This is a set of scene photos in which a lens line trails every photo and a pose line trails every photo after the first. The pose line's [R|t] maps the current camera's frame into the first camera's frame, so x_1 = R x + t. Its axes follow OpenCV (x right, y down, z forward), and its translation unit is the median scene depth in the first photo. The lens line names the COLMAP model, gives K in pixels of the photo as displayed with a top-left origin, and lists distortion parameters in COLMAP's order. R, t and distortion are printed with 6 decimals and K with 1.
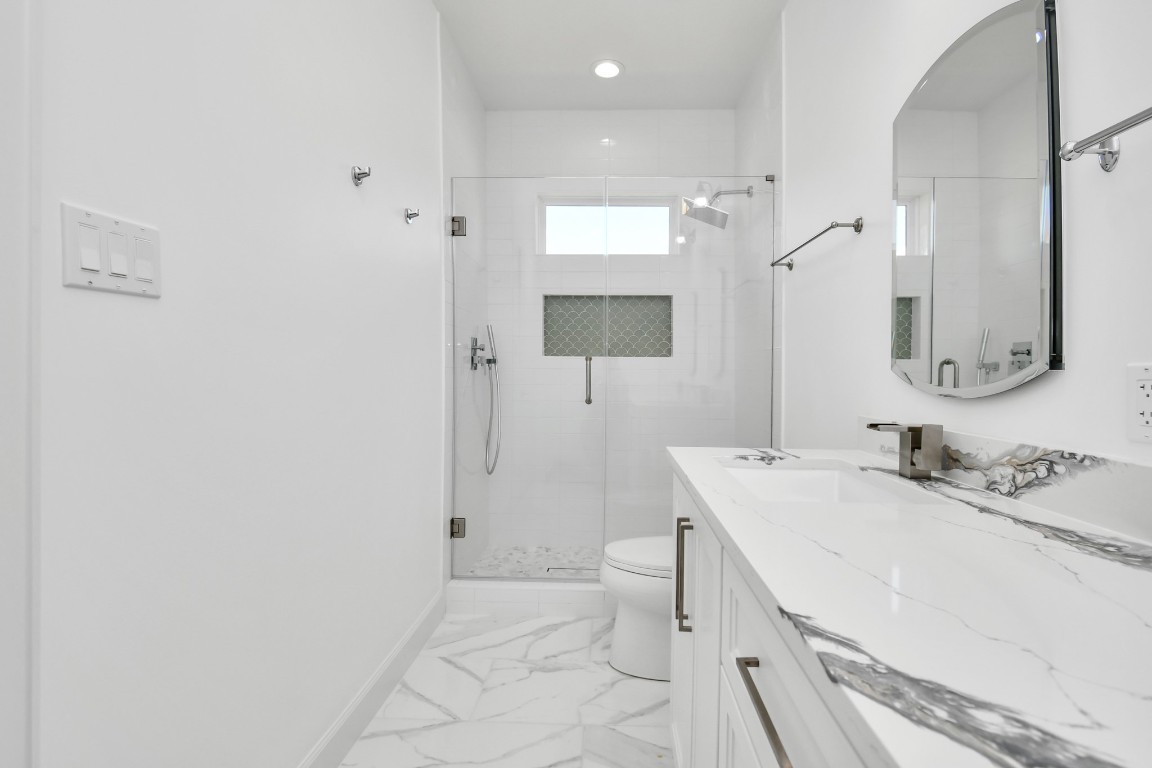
lens RADIAL K [[528.9, 0, 578.2], [0, 528.9, 373.1], [0, 0, 1]] dist [-0.003856, -0.010207]
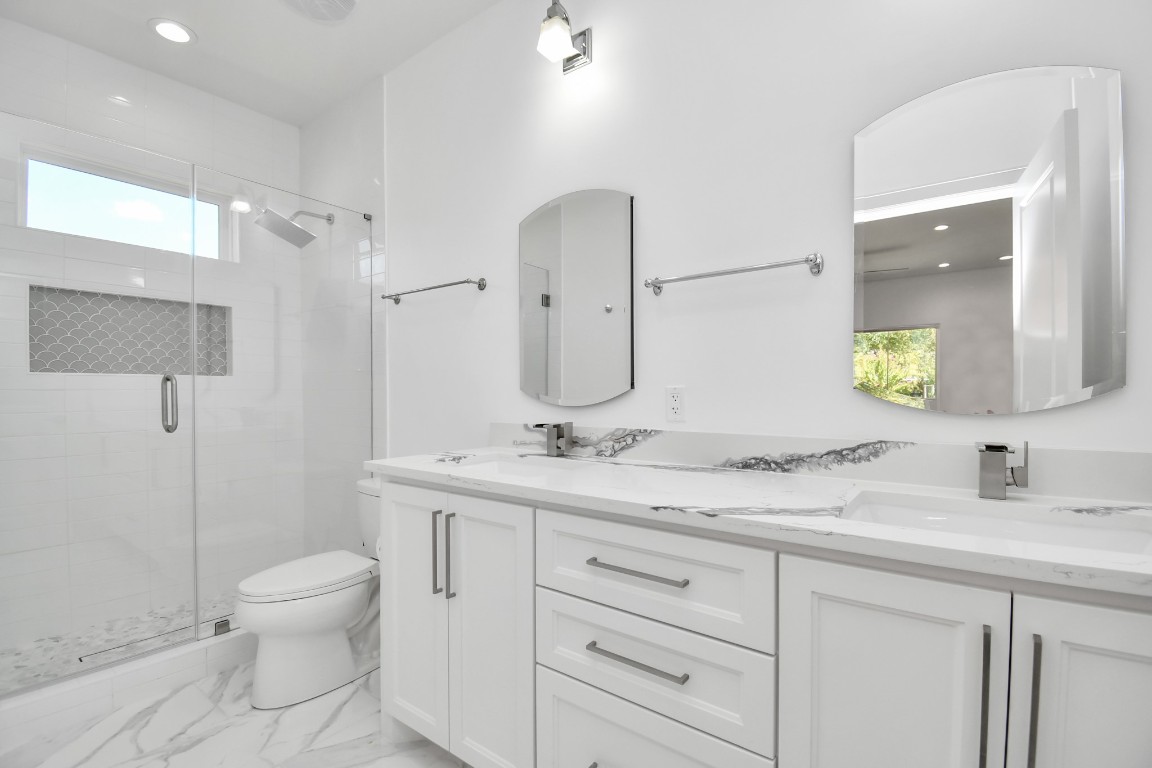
lens RADIAL K [[528.9, 0, 575.9], [0, 528.9, 388.3], [0, 0, 1]] dist [-0.003856, -0.010207]
pose [[0.571684, -0.003417, 0.820467, -0.415034], [0.008869, 0.999959, -0.002015, -0.003721], [-0.820426, 0.008429, 0.571691, 0.012508]]
